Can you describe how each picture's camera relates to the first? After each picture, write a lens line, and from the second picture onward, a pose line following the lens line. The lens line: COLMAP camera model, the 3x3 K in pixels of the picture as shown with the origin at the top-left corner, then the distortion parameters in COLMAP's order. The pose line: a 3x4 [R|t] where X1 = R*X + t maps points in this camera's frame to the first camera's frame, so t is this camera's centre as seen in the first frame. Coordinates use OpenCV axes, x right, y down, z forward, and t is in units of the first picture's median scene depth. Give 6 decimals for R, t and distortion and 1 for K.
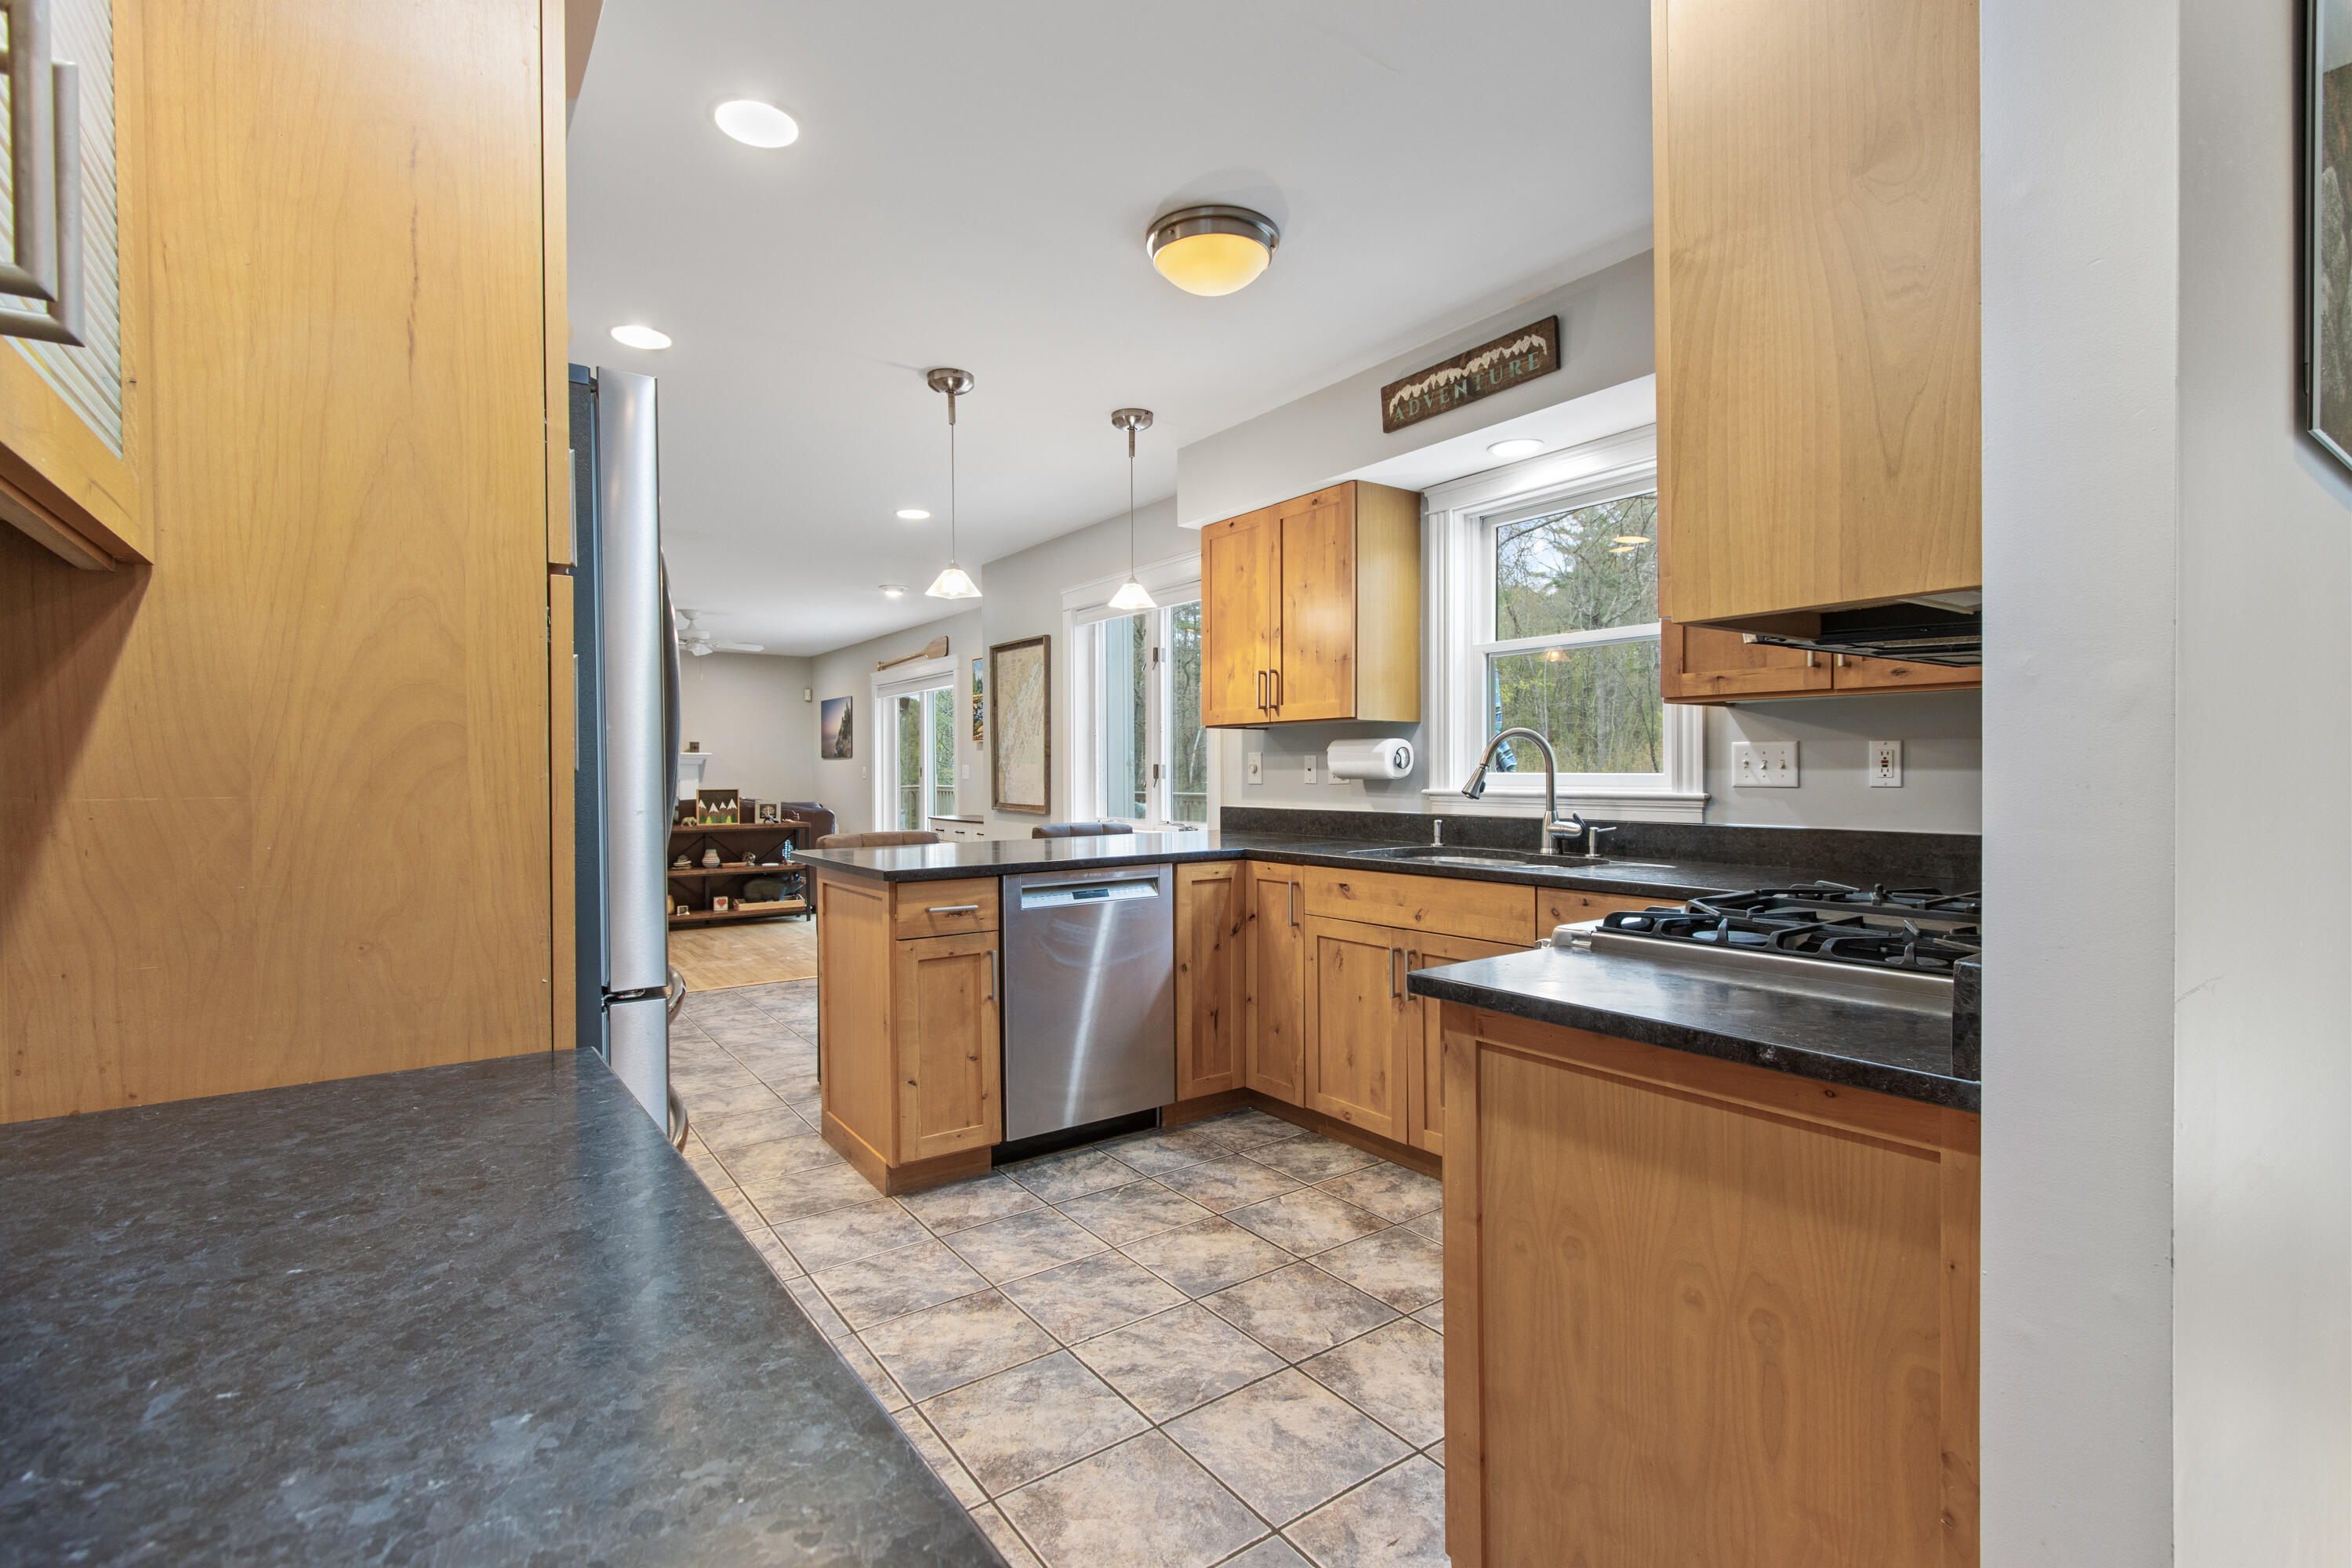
lens RADIAL K [[1079.7, 0, 1163.0], [0, 1079.7, 781.6], [0, 0, 1]] dist [0.004286, -0.001154]
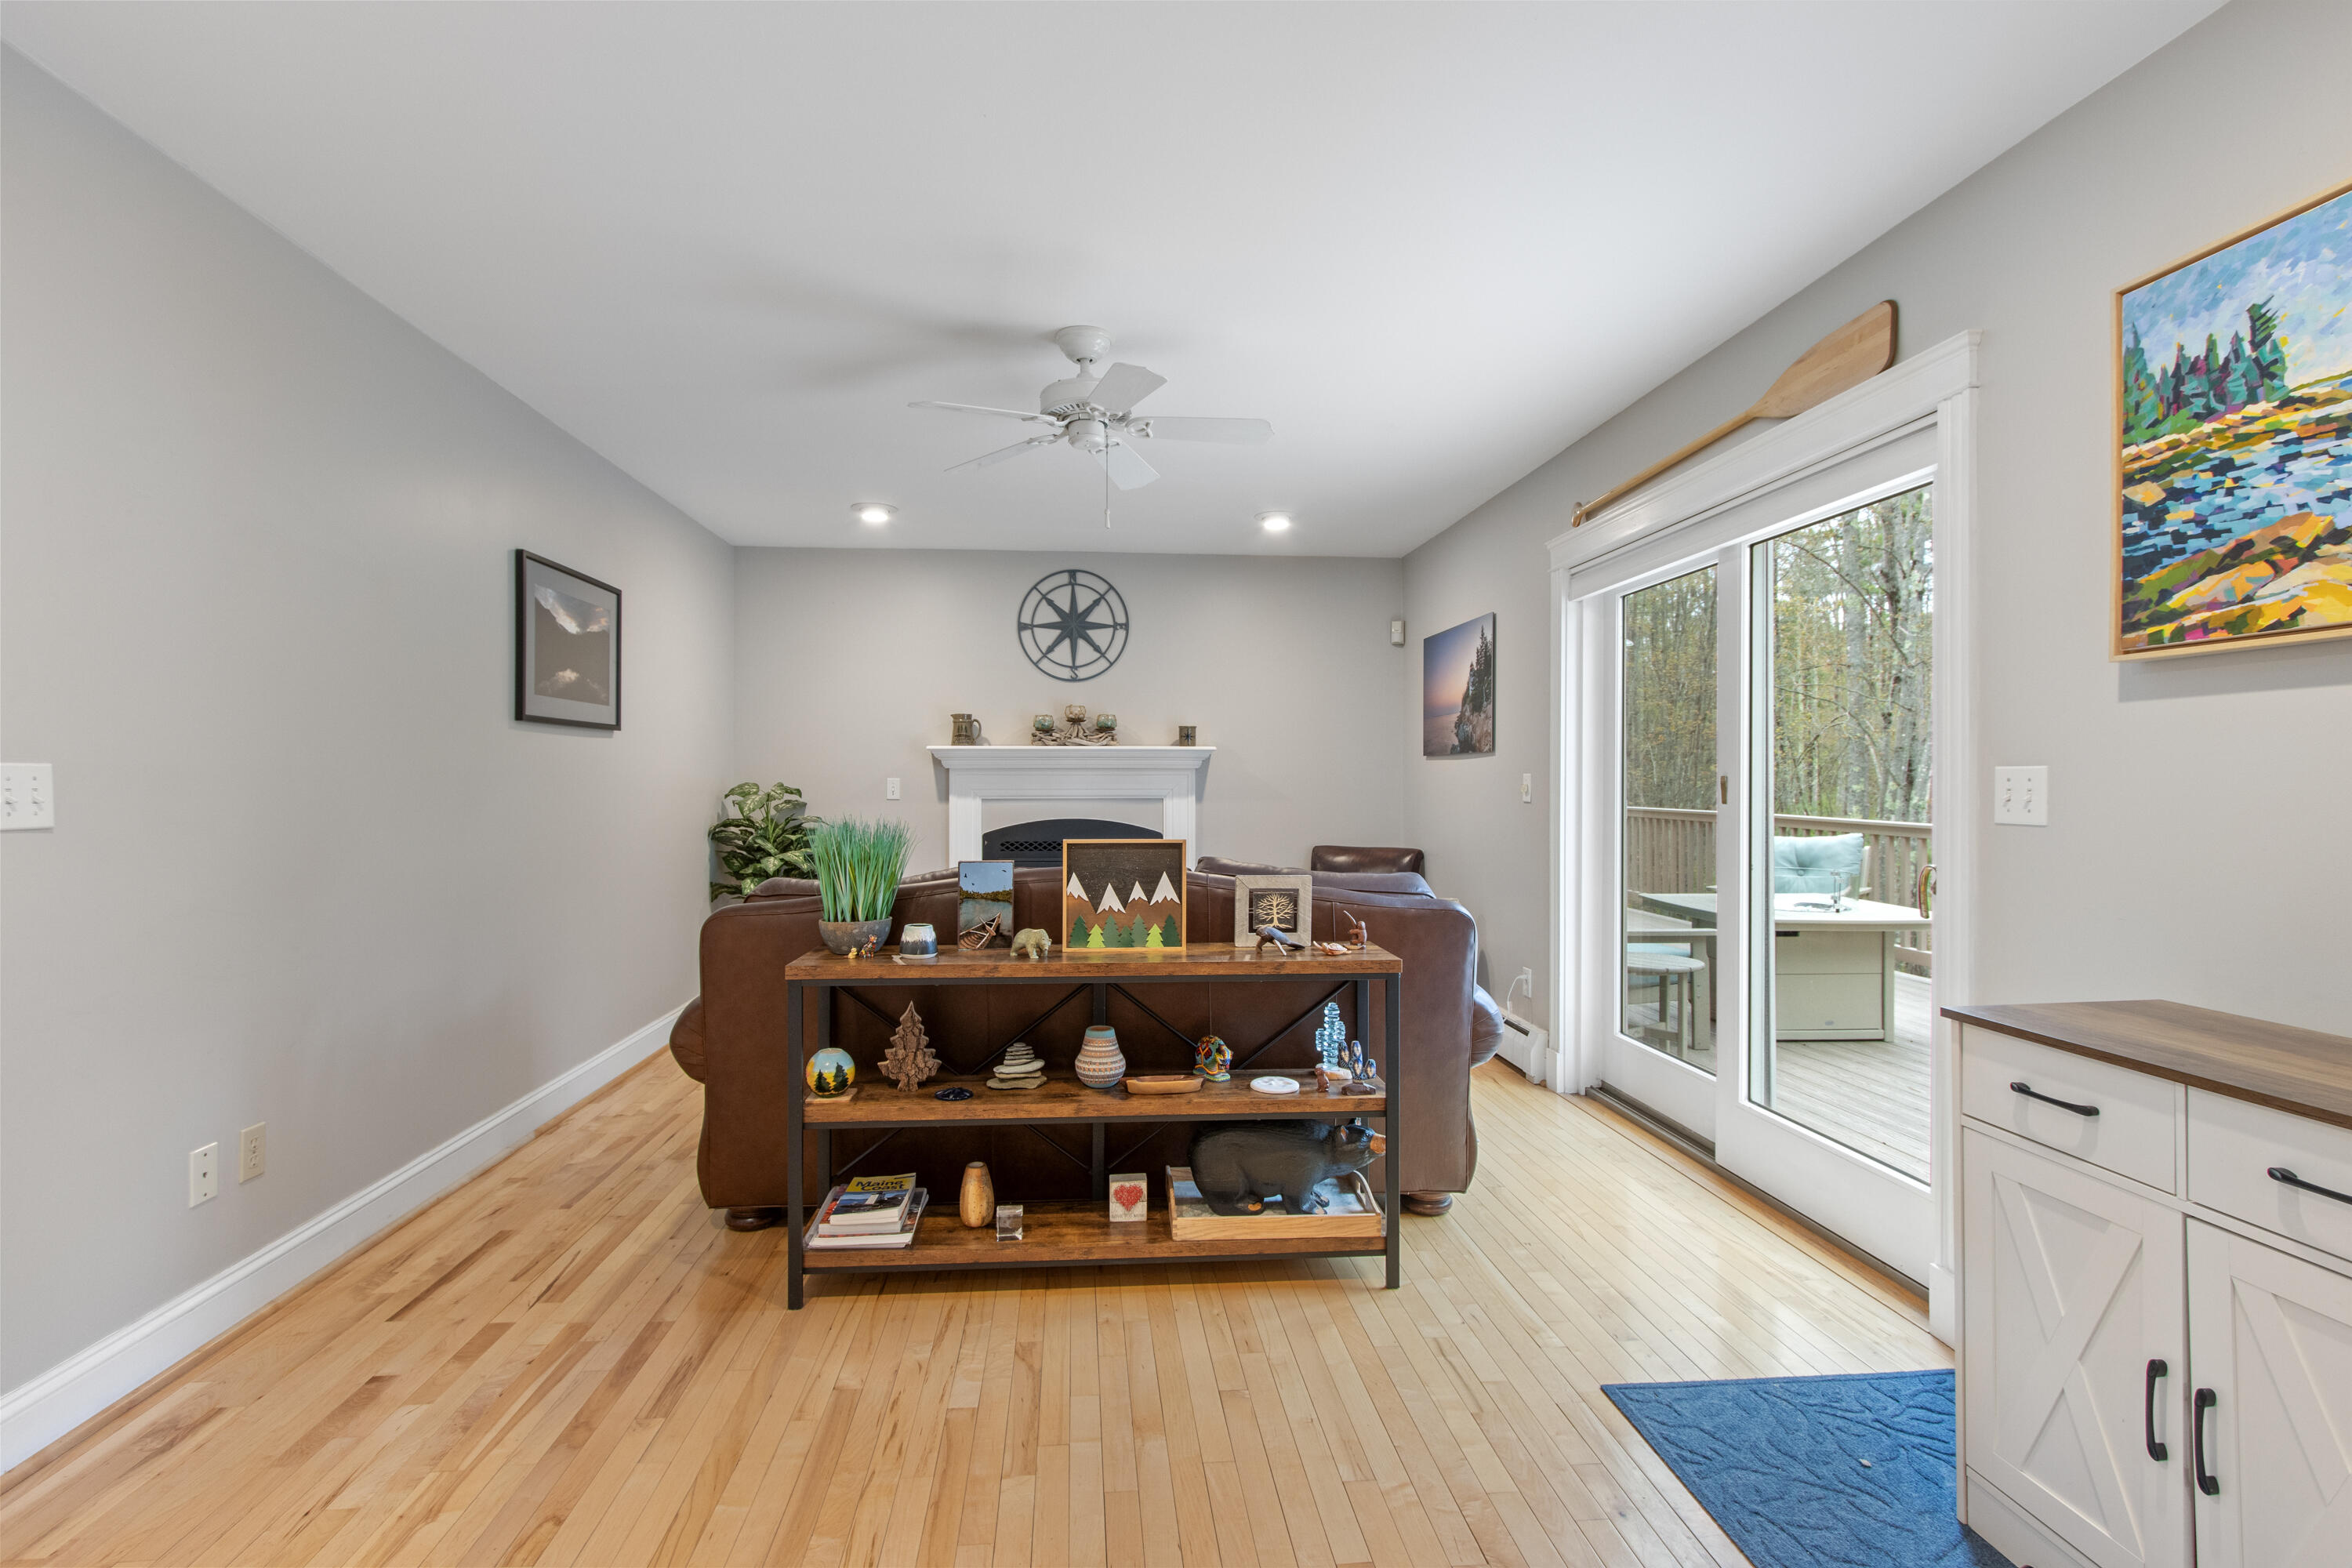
lens RADIAL K [[1079.7, 0, 1169.1], [0, 1079.7, 784.5], [0, 0, 1]] dist [0.004286, -0.001154]
pose [[0.865534, 0.007572, -0.500792, -0.583296], [-0.010142, 0.999946, -0.002409, -0.022093], [0.500747, 0.007164, 0.865564, 1.772748]]
